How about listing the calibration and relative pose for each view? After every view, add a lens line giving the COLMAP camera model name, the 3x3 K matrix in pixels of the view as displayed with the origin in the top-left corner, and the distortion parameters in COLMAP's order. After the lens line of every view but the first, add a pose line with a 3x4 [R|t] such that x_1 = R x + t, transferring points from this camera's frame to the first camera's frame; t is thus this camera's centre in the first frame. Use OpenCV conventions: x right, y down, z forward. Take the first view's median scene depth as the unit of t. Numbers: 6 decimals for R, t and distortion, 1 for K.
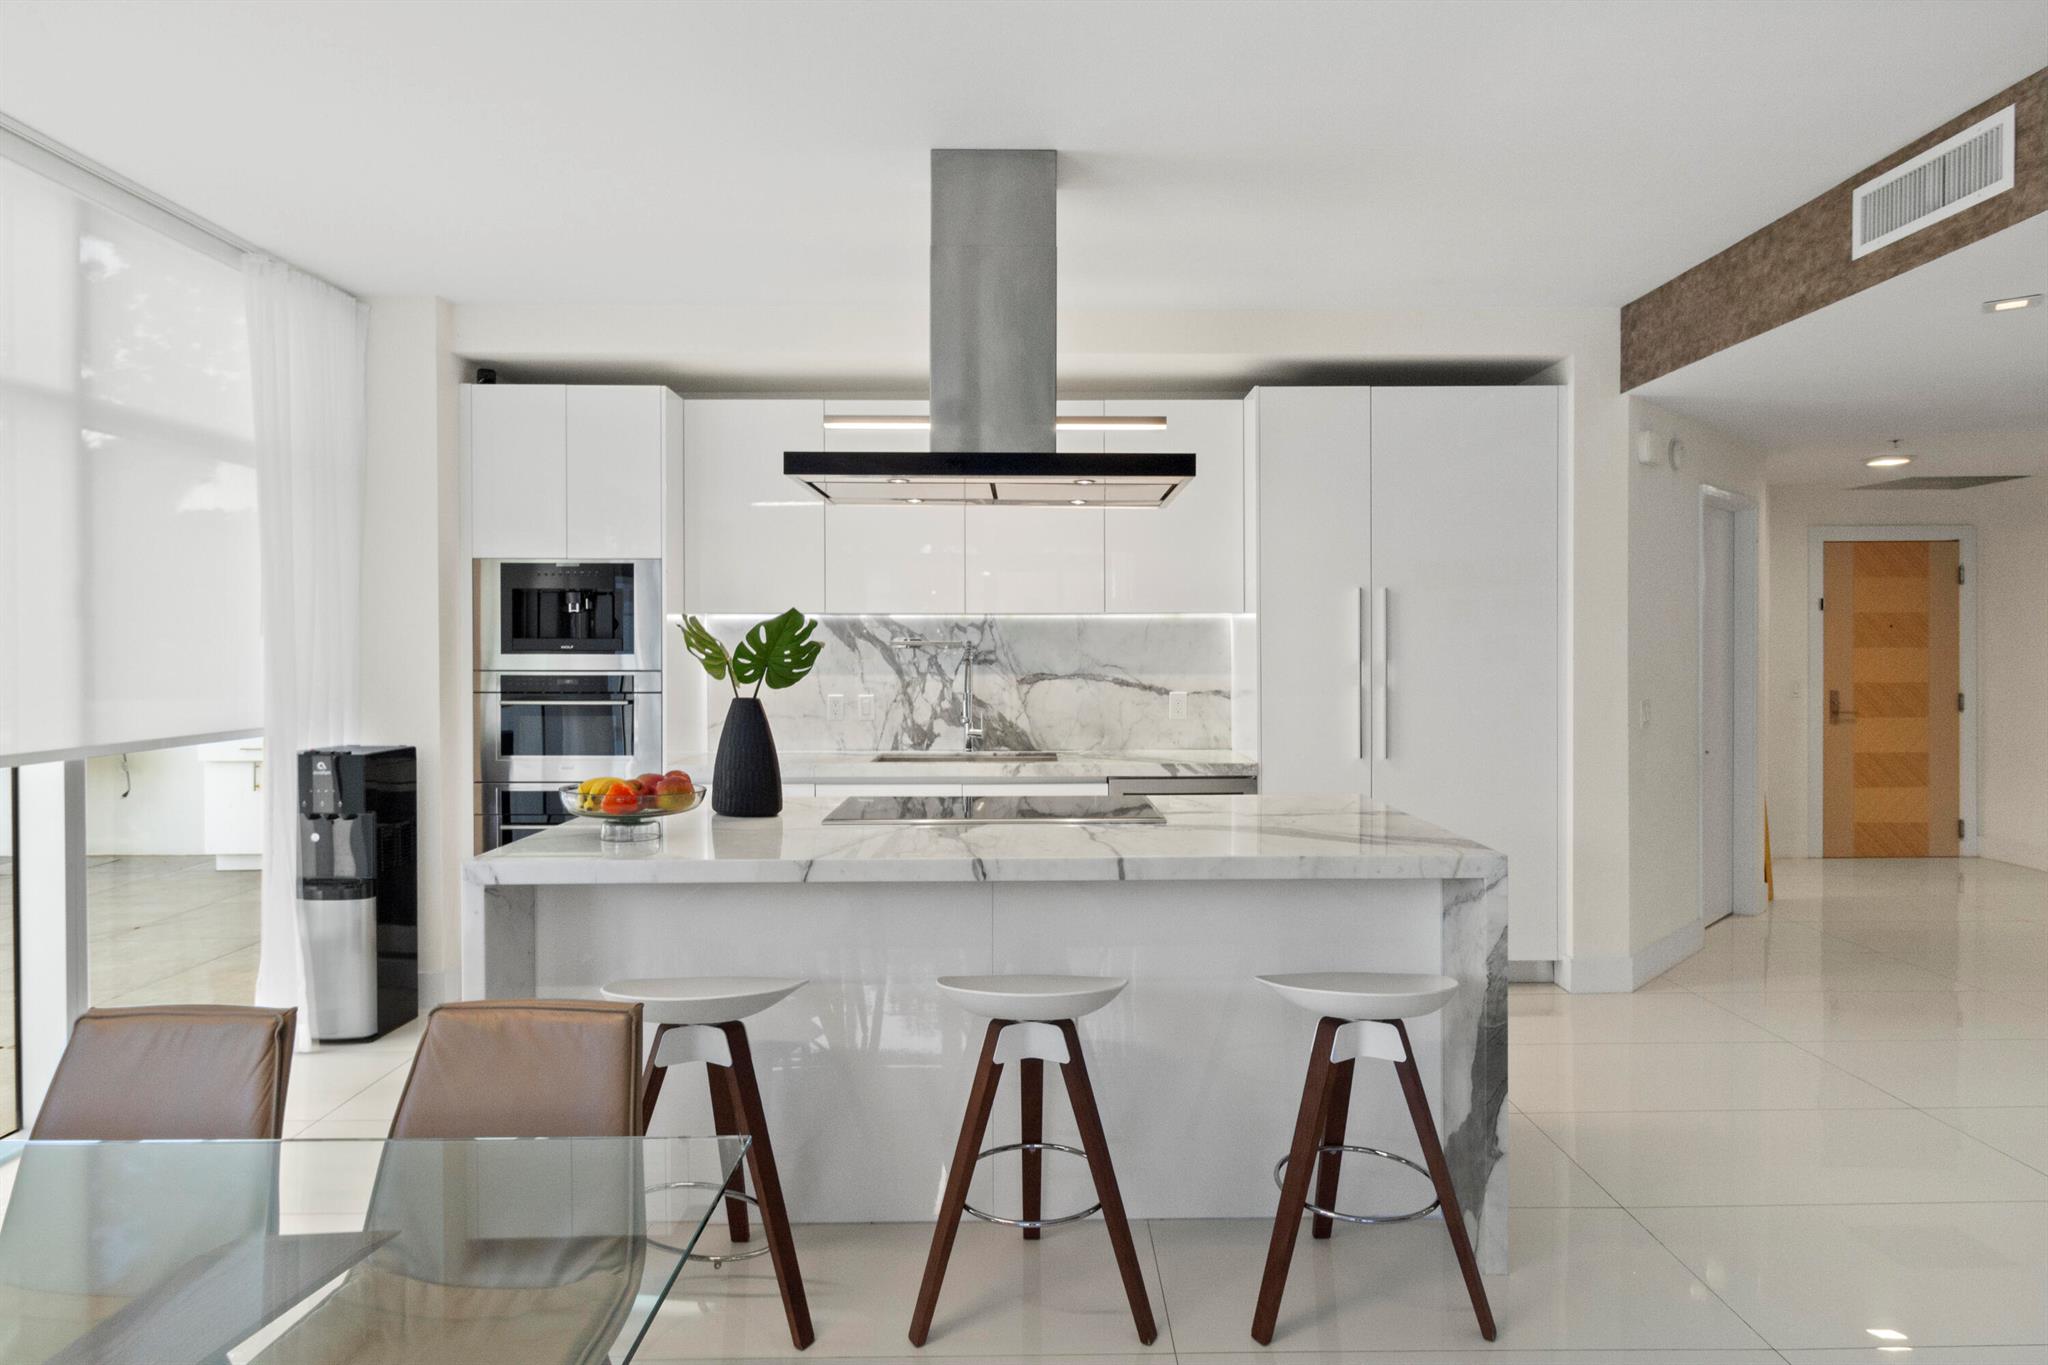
lens RADIAL K [[1165.3, 0, 1038.1], [0, 1165.3, 670.1], [0, 0, 1]] dist [0.011918, -0.003707]
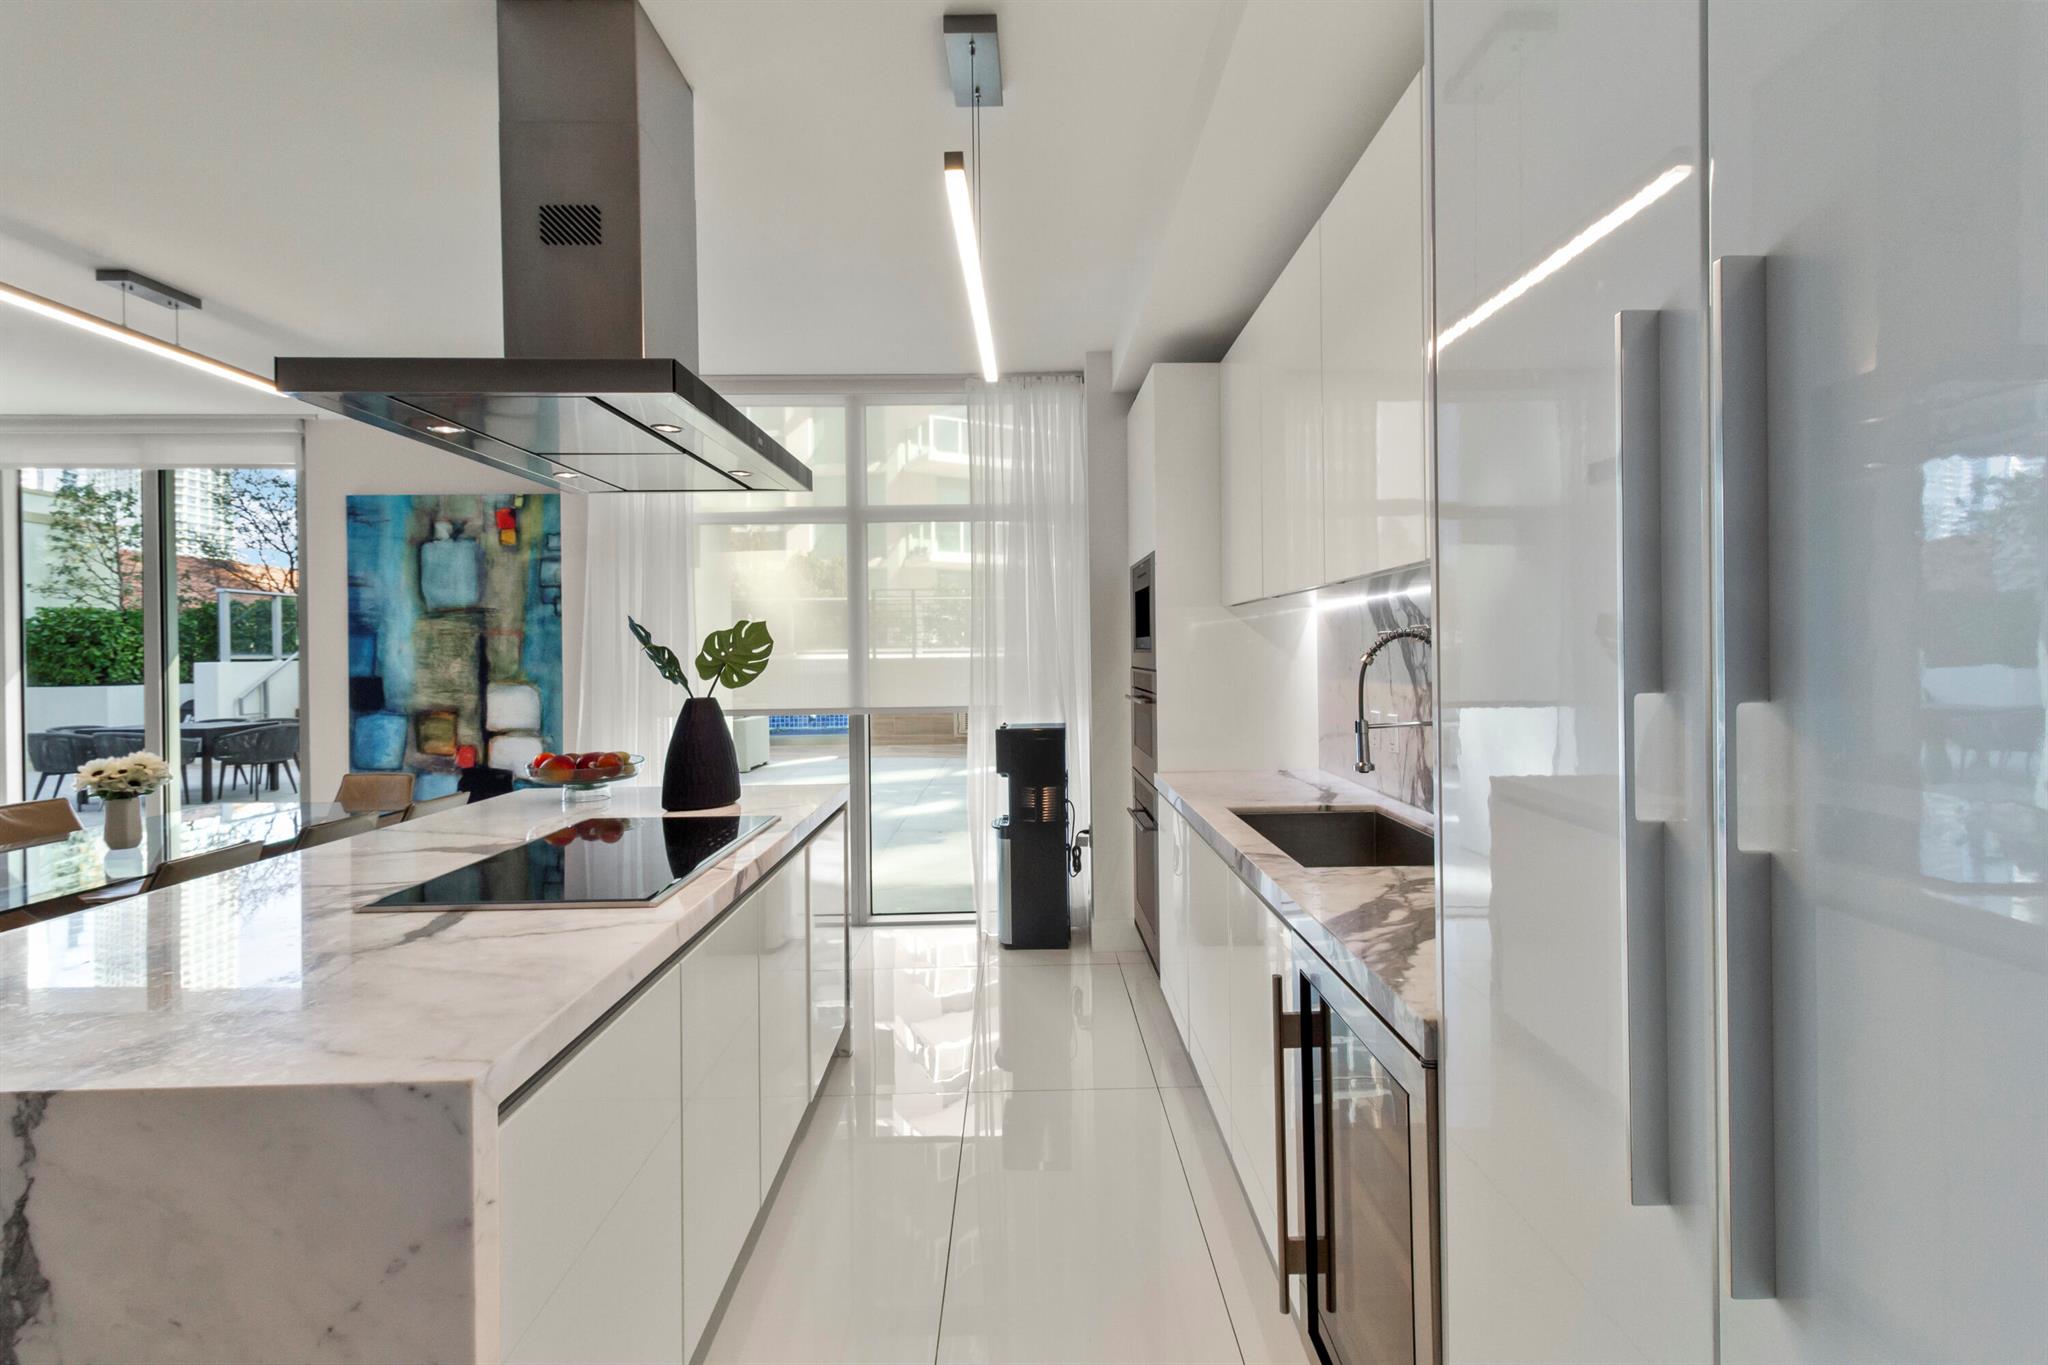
lens RADIAL K [[945.8, 0, 1041.4], [0, 945.8, 652.6], [0, 0, 1]] dist [0.007060, 0.000243]
pose [[0.010074, 0.000417, -0.999949, 0.381536], [-0.006302, 0.999980, 0.000353, -0.011617], [0.999929, 0.006298, 0.010076, 0.799348]]
